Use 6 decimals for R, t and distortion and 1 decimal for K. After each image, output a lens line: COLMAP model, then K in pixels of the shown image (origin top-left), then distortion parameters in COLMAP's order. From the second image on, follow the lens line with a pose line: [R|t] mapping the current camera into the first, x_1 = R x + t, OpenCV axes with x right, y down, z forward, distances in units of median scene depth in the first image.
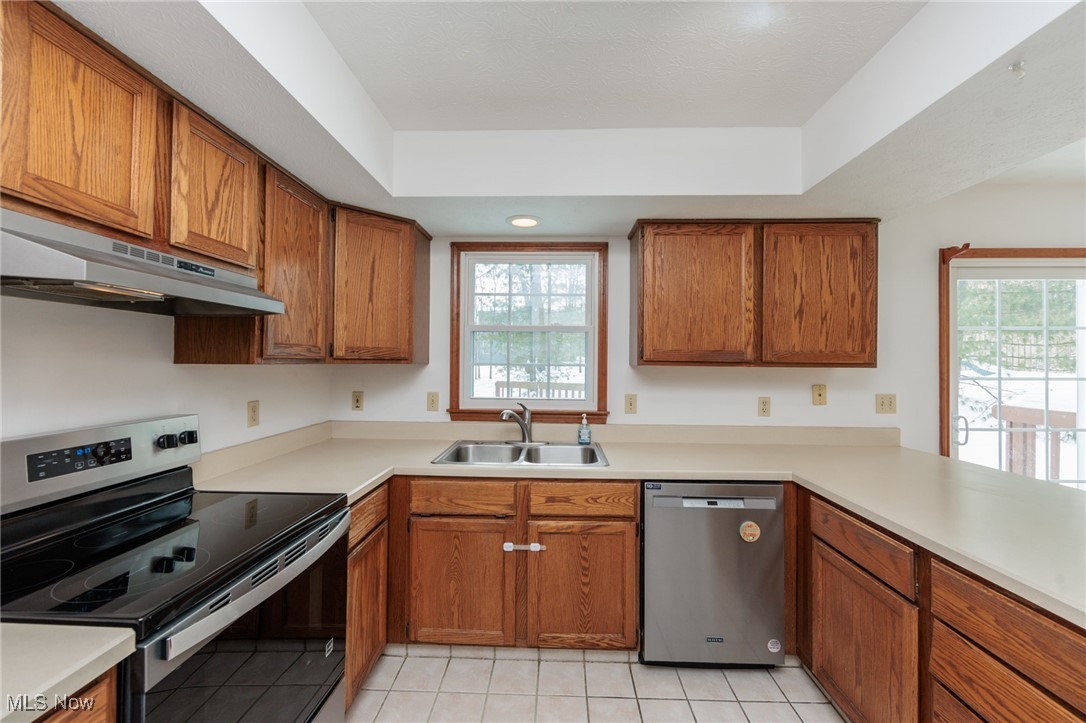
lens RADIAL K [[430.1, 0, 543.4], [0, 430.1, 356.0], [0, 0, 1]] dist [-0.004370, -0.000132]
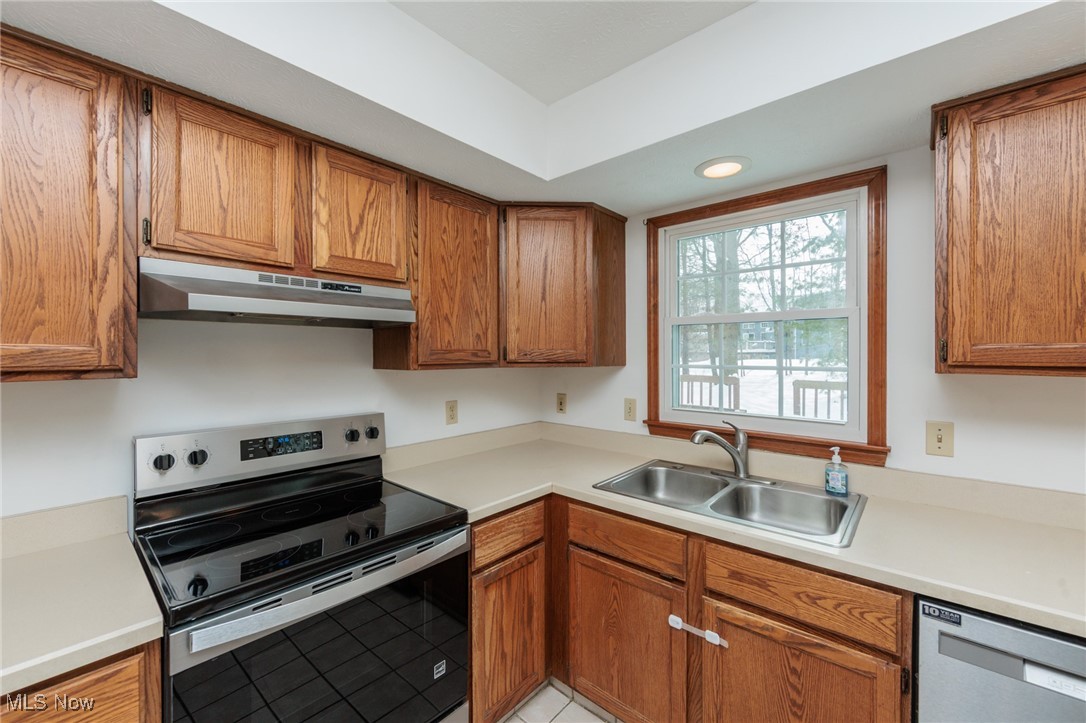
lens RADIAL K [[430.1, 0, 543.4], [0, 430.1, 356.0], [0, 0, 1]] dist [-0.004370, -0.000132]
pose [[0.772407, -0.007869, -0.635079, 0.210163], [0.017349, 0.999812, 0.008712, -0.016027], [0.634890, -0.017747, 0.772398, 0.304023]]
